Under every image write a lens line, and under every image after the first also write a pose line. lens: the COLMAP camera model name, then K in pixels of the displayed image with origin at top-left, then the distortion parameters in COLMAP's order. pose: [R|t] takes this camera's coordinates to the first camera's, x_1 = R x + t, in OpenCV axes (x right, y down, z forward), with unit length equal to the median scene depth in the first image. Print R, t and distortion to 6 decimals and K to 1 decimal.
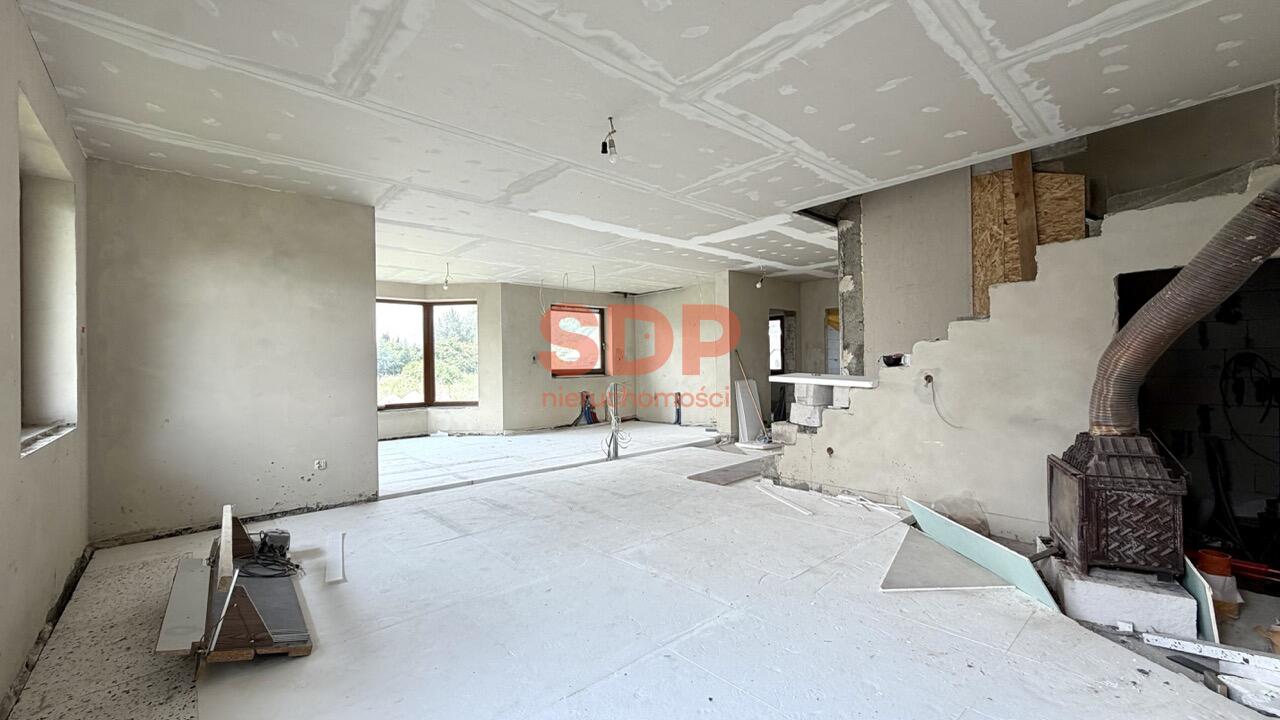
lens RADIAL K [[505.4, 0, 640.0], [0, 505.4, 360.0], [0, 0, 1]] dist [0.000450, 0.000058]
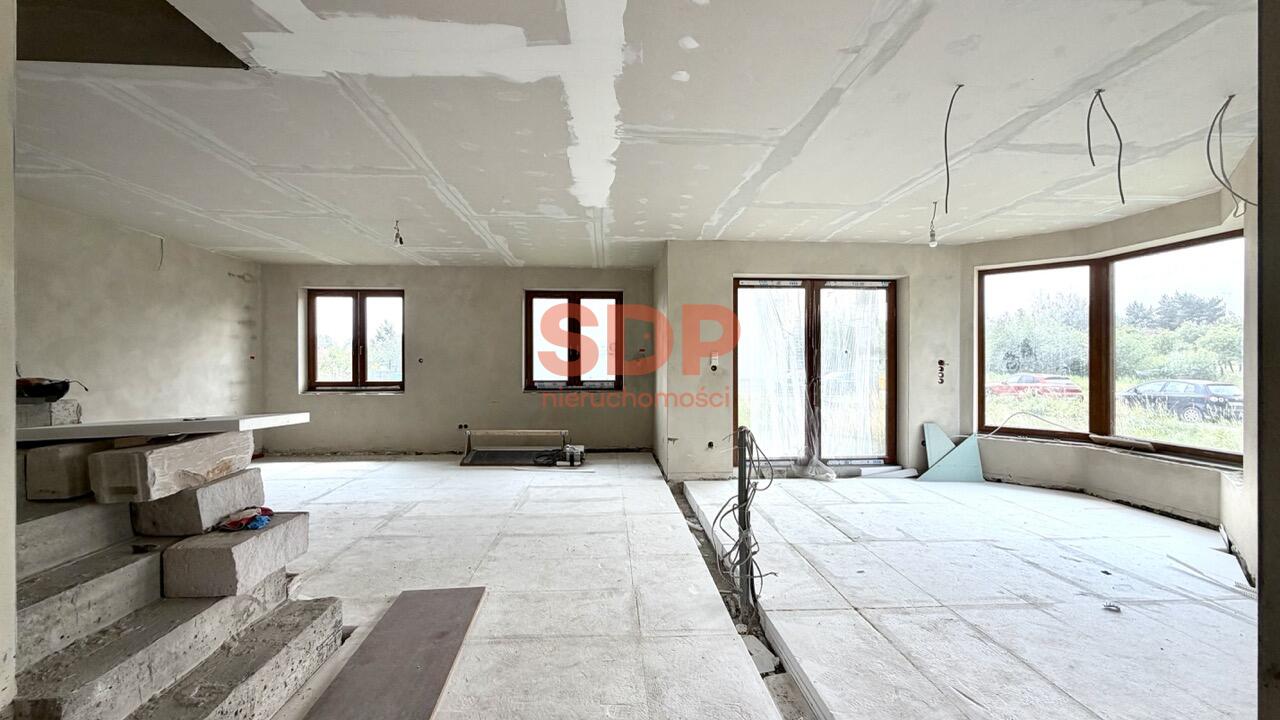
lens RADIAL K [[505.4, 0, 640.0], [0, 505.4, 360.0], [0, 0, 1]] dist [0.000450, 0.000058]
pose [[-0.614345, 0.003680, -0.789029, 0.454439], [-0.000830, 0.999986, 0.005310, -0.019456], [0.789037, 0.003917, -0.614334, 1.593740]]
